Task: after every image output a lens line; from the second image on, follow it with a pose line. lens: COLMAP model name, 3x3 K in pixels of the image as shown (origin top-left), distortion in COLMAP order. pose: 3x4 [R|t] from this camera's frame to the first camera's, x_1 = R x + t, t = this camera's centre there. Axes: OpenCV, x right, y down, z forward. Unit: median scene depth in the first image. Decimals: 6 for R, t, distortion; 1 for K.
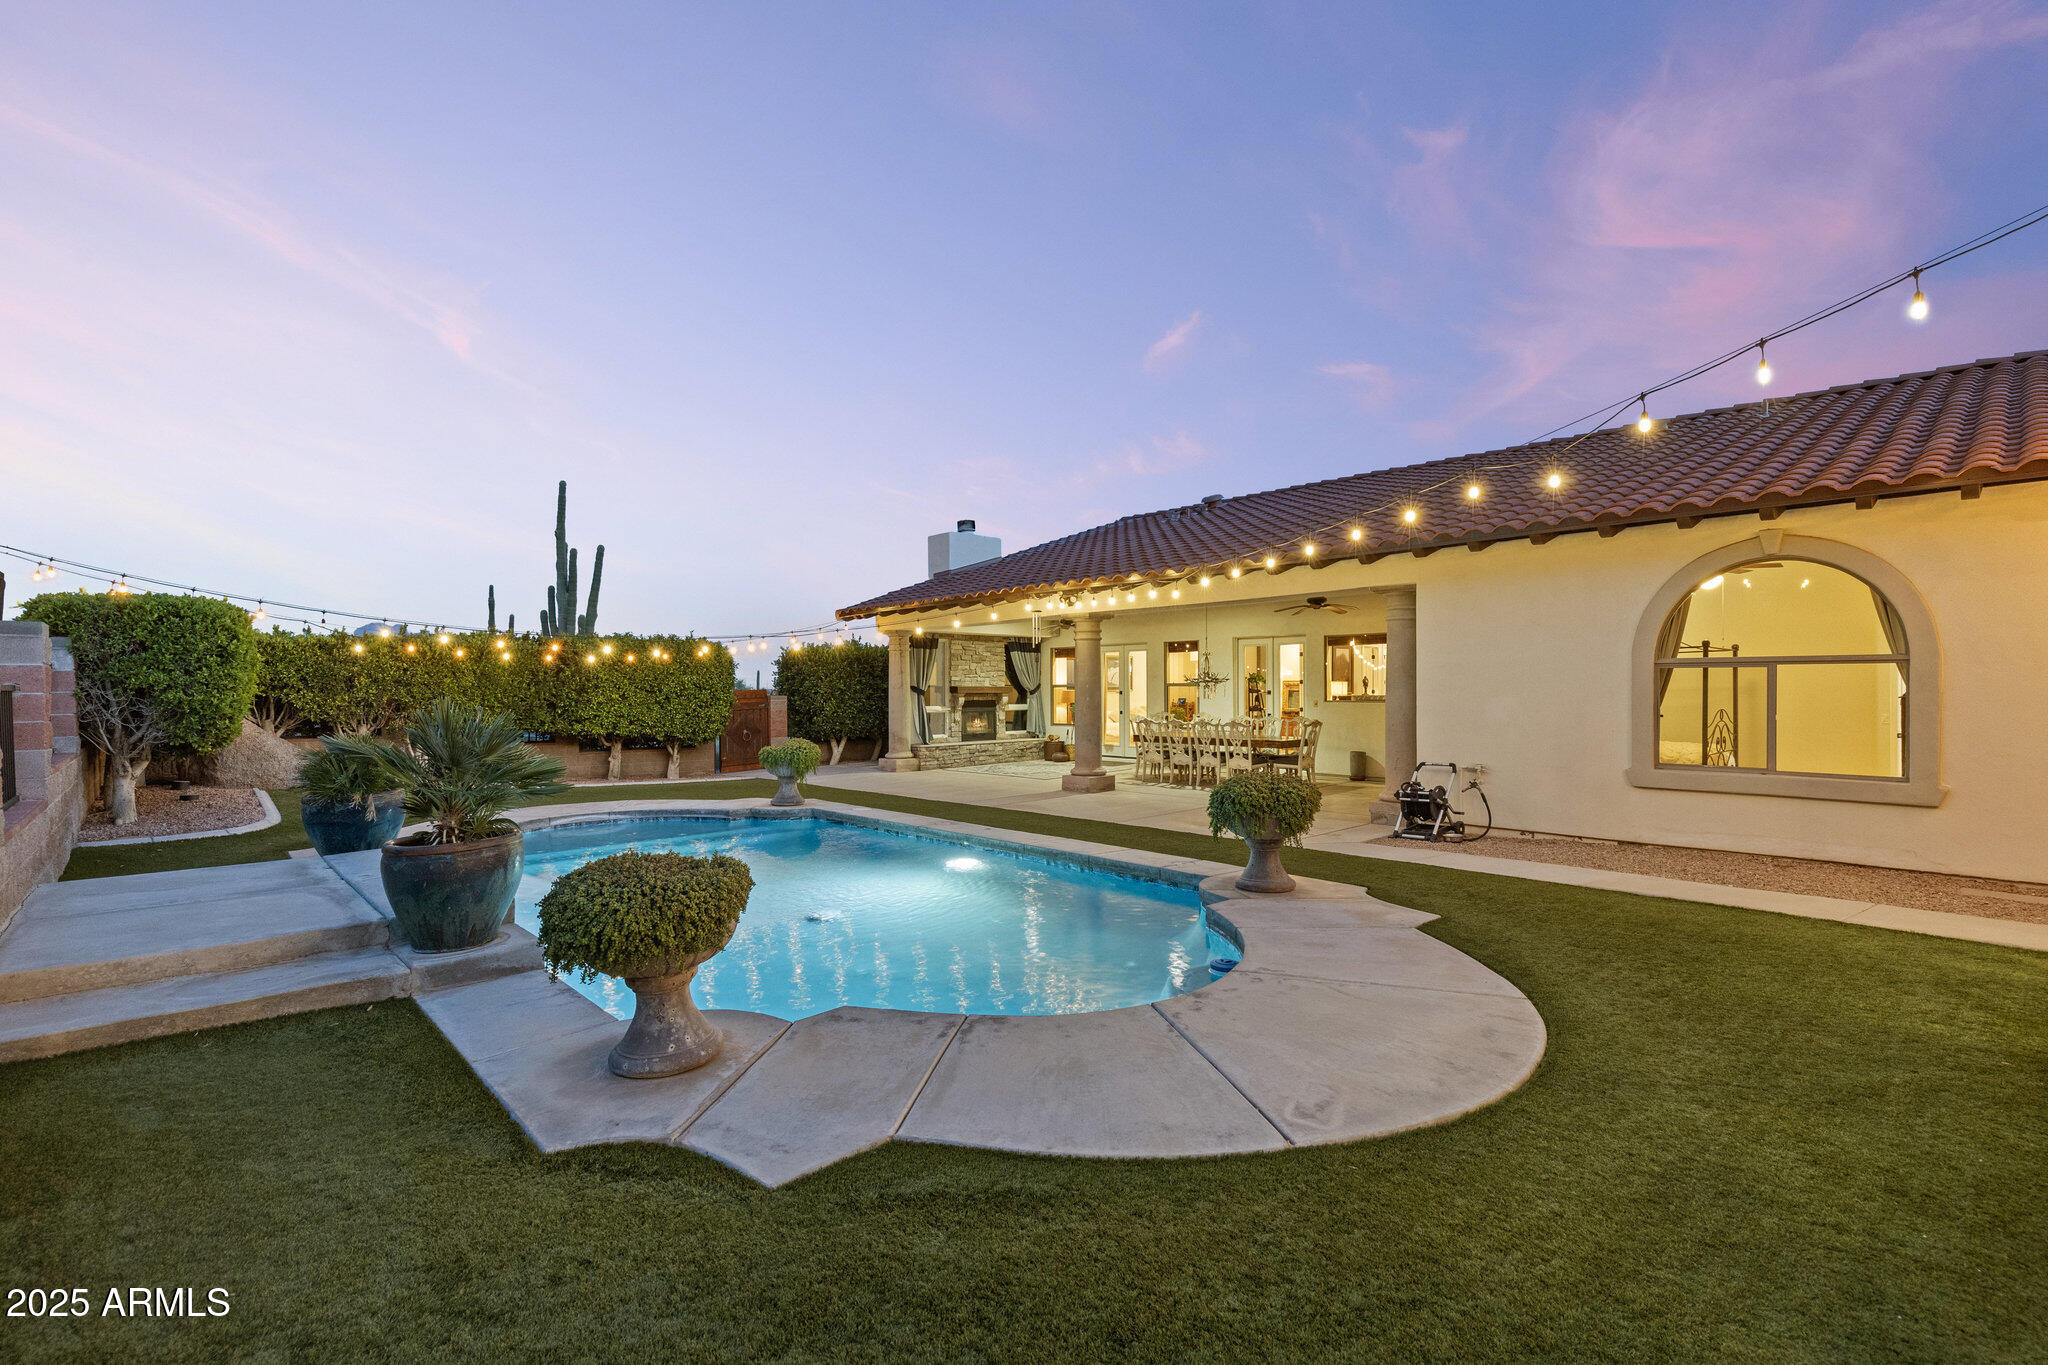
lens RADIAL K [[916.8, 0, 1030.5], [0, 916.8, 683.2], [0, 0, 1]] dist [0.000543, -0.000011]
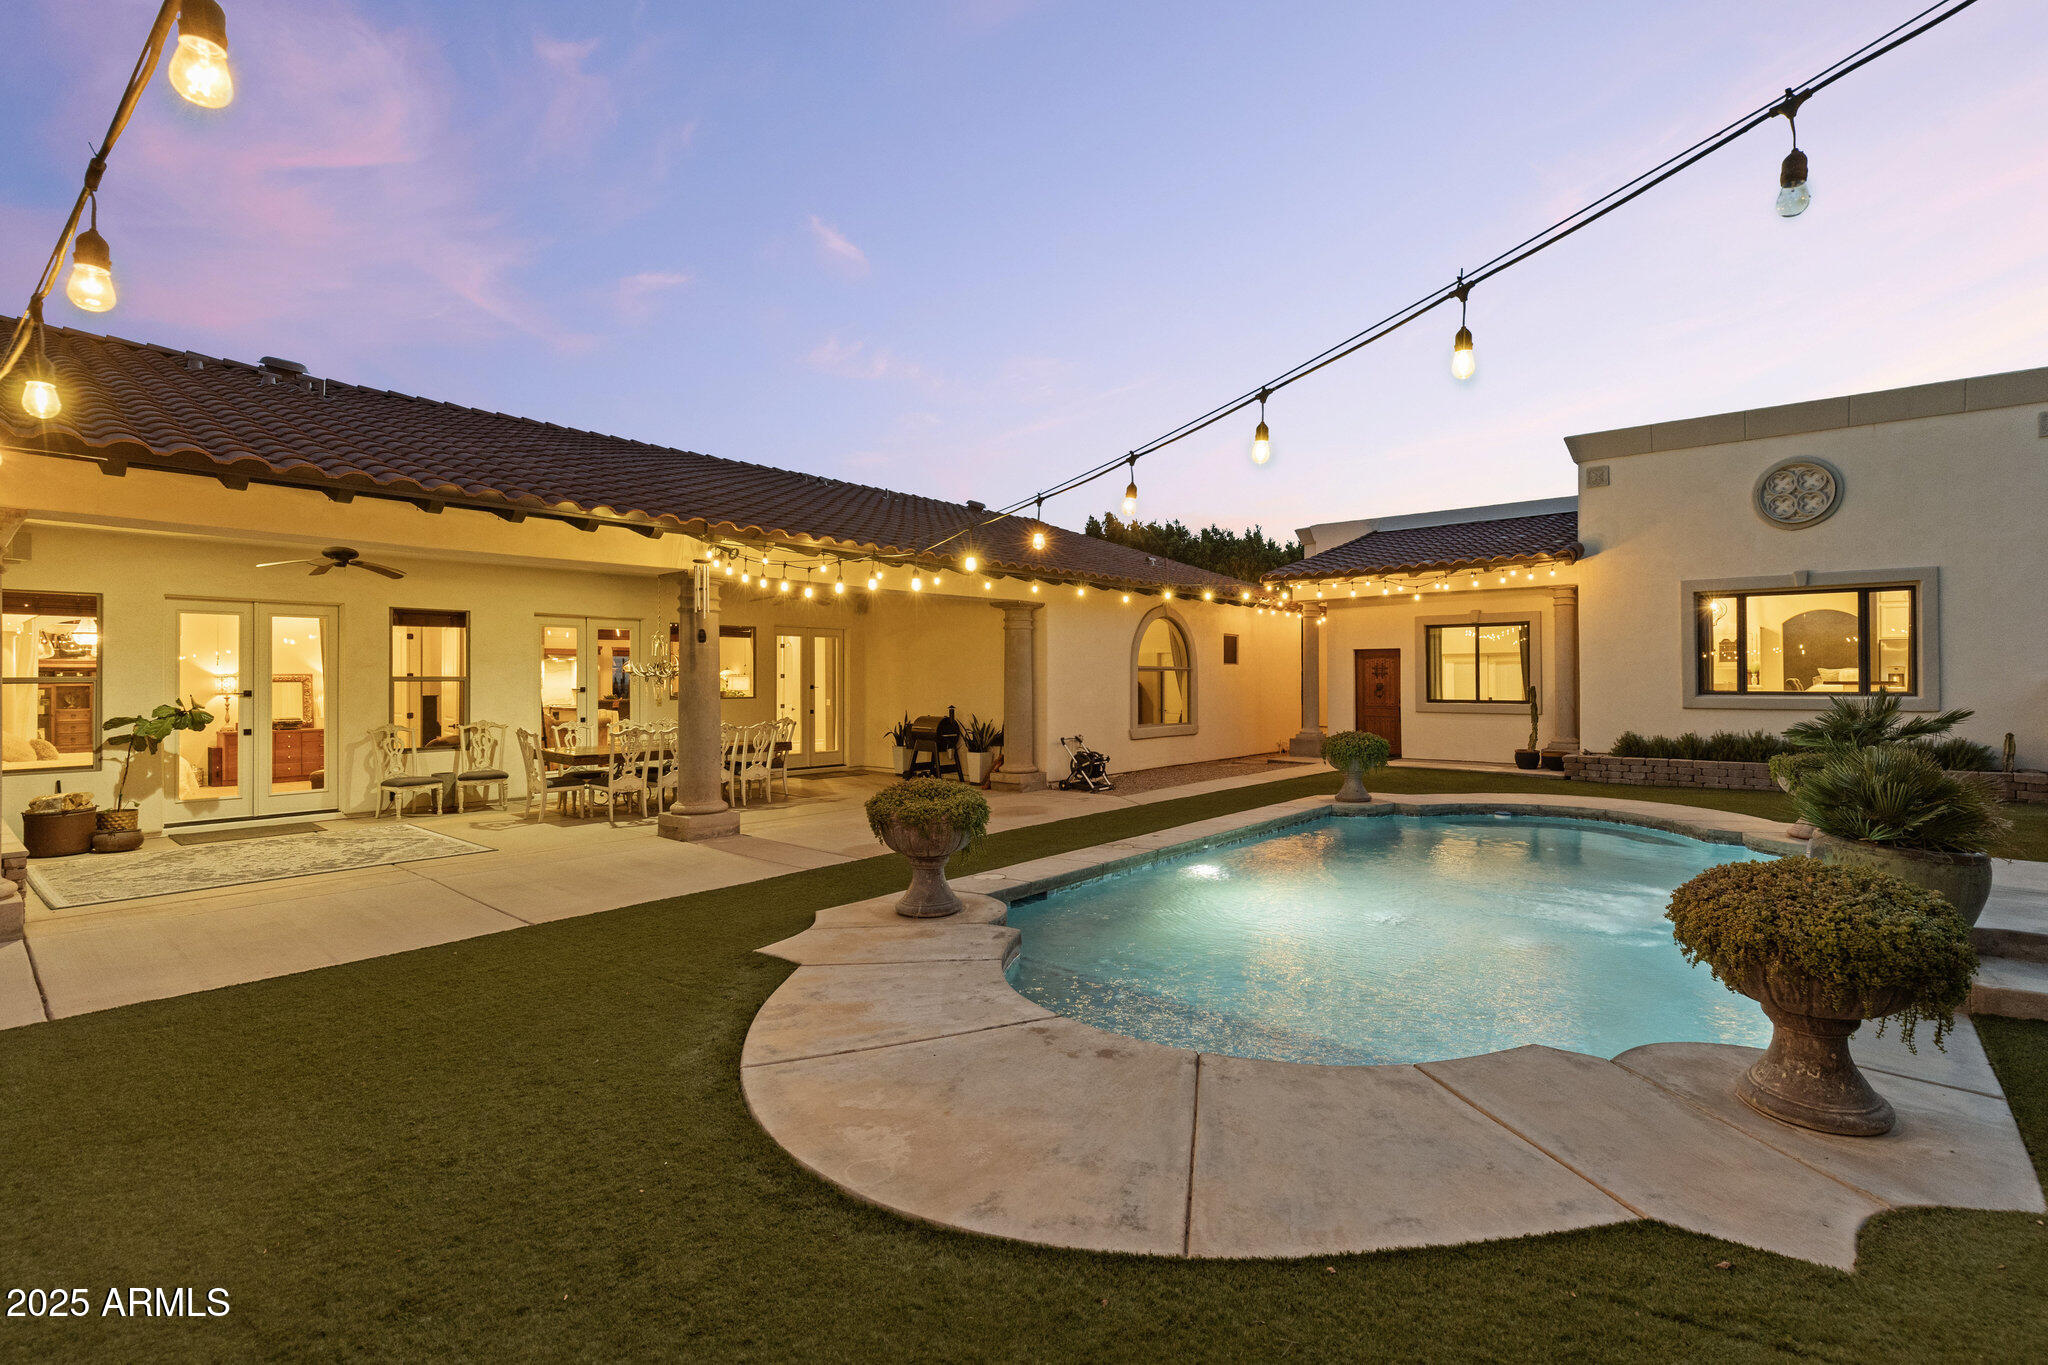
lens RADIAL K [[916.8, 0, 1082.6], [0, 916.8, 683.0], [0, 0, 1]] dist [0.000543, -0.000011]
pose [[-0.087611, 0.004108, 0.996146, -0.478496], [0.006953, 0.999970, -0.003513, 0.008982], [-0.996131, 0.006619, -0.087637, 0.604095]]
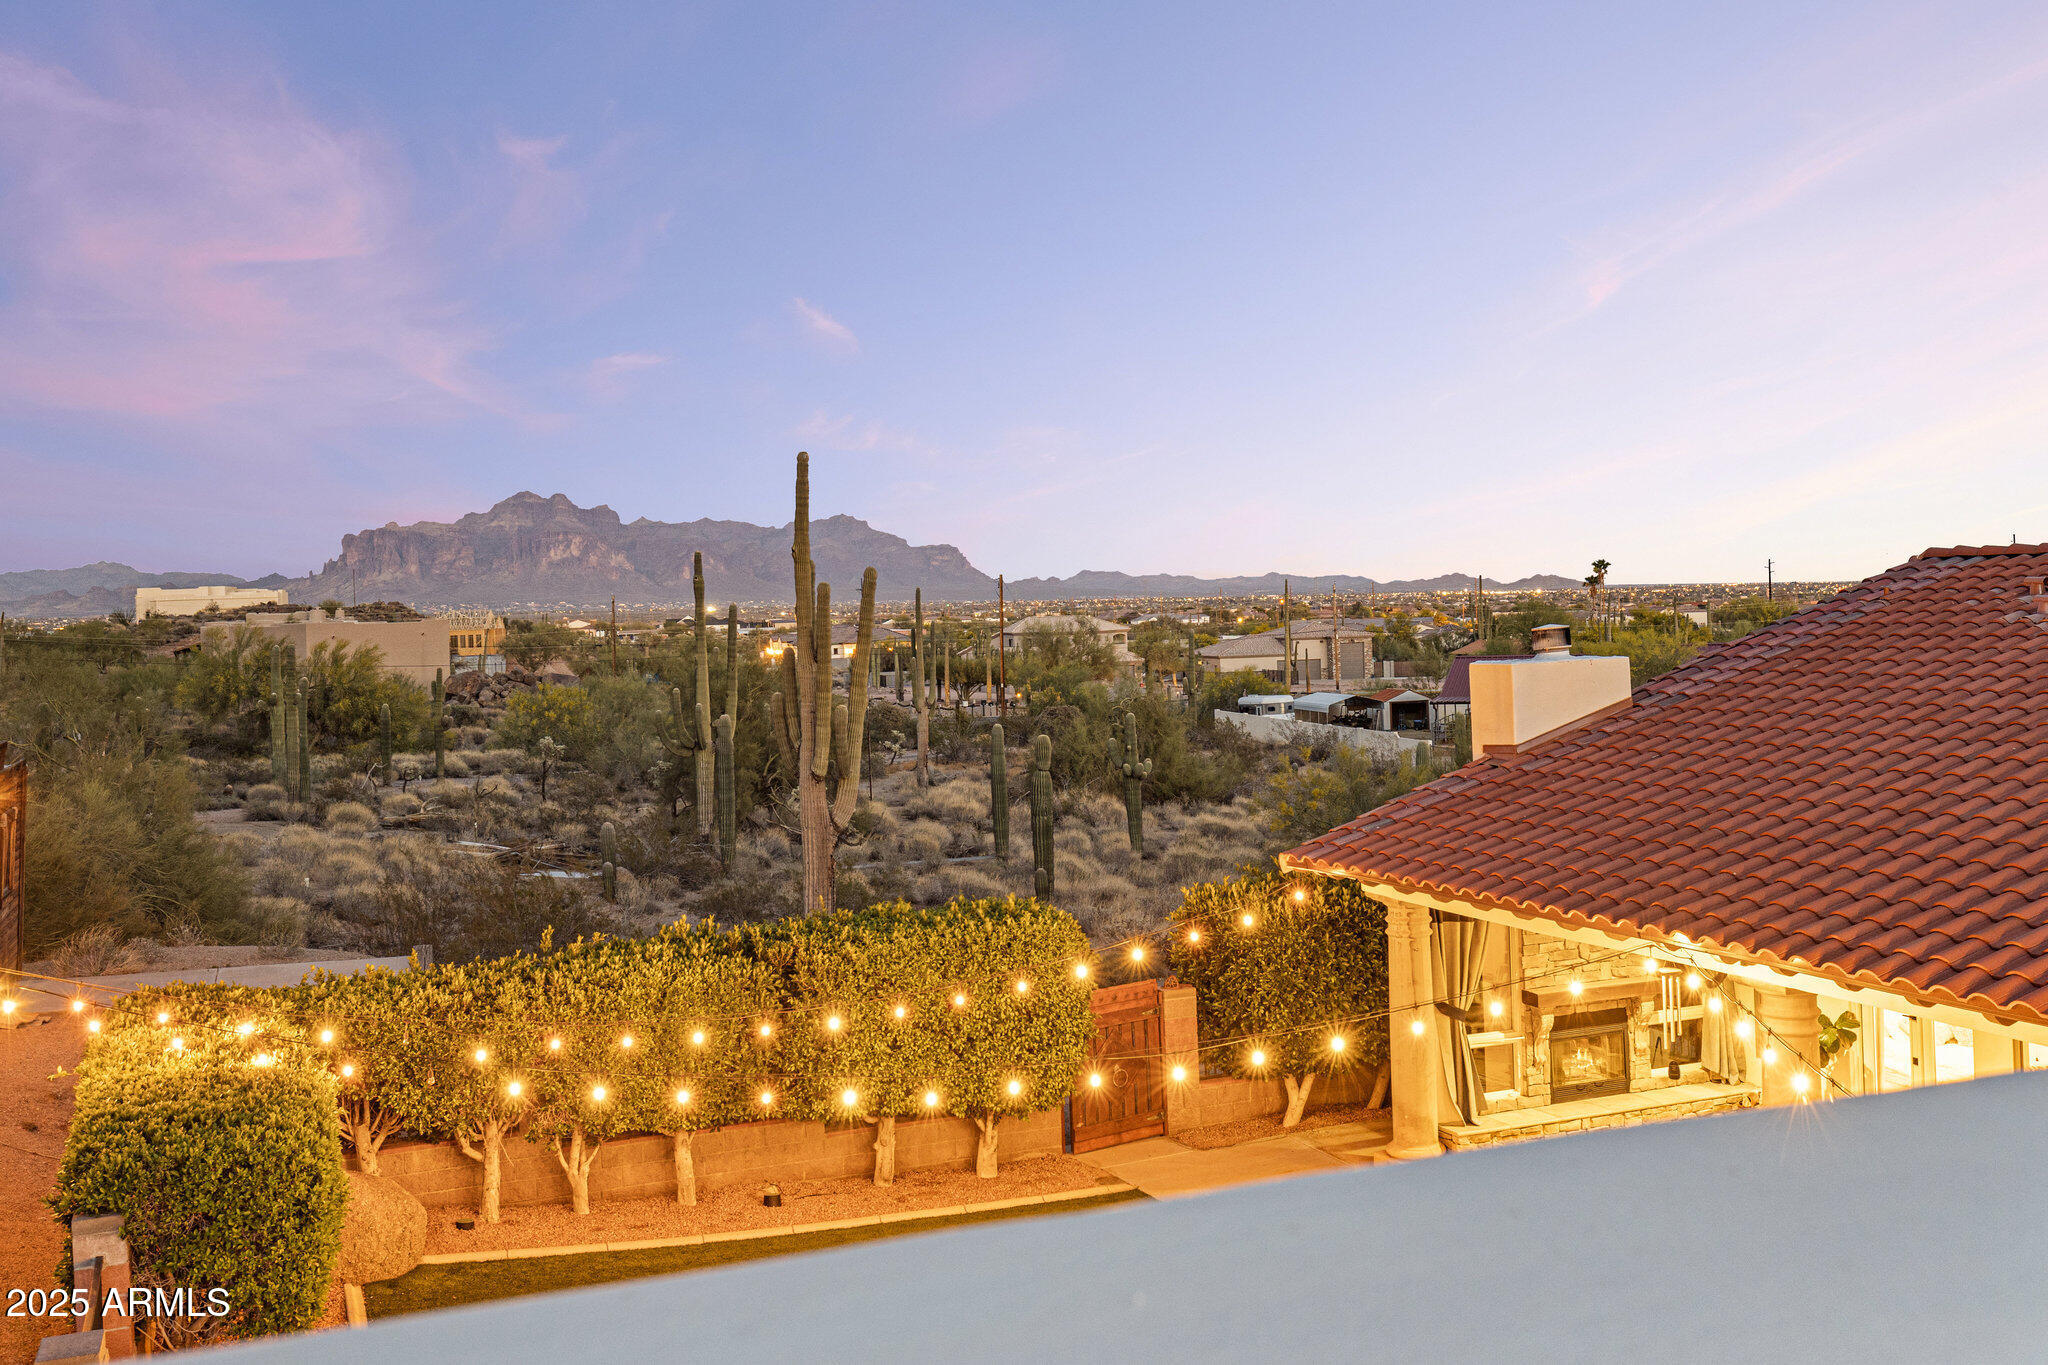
lens RADIAL K [[1993.7, 0, 1036.7], [0, 1993.7, 663.3], [0, 0, 1]] dist [0.021444, 0.000000]
pose [[0.932568, -0.025428, -0.360099, 0.057780], [0.028260, 0.999597, 0.002601, -0.184218], [0.359888, -0.012602, 0.932911, -0.060528]]
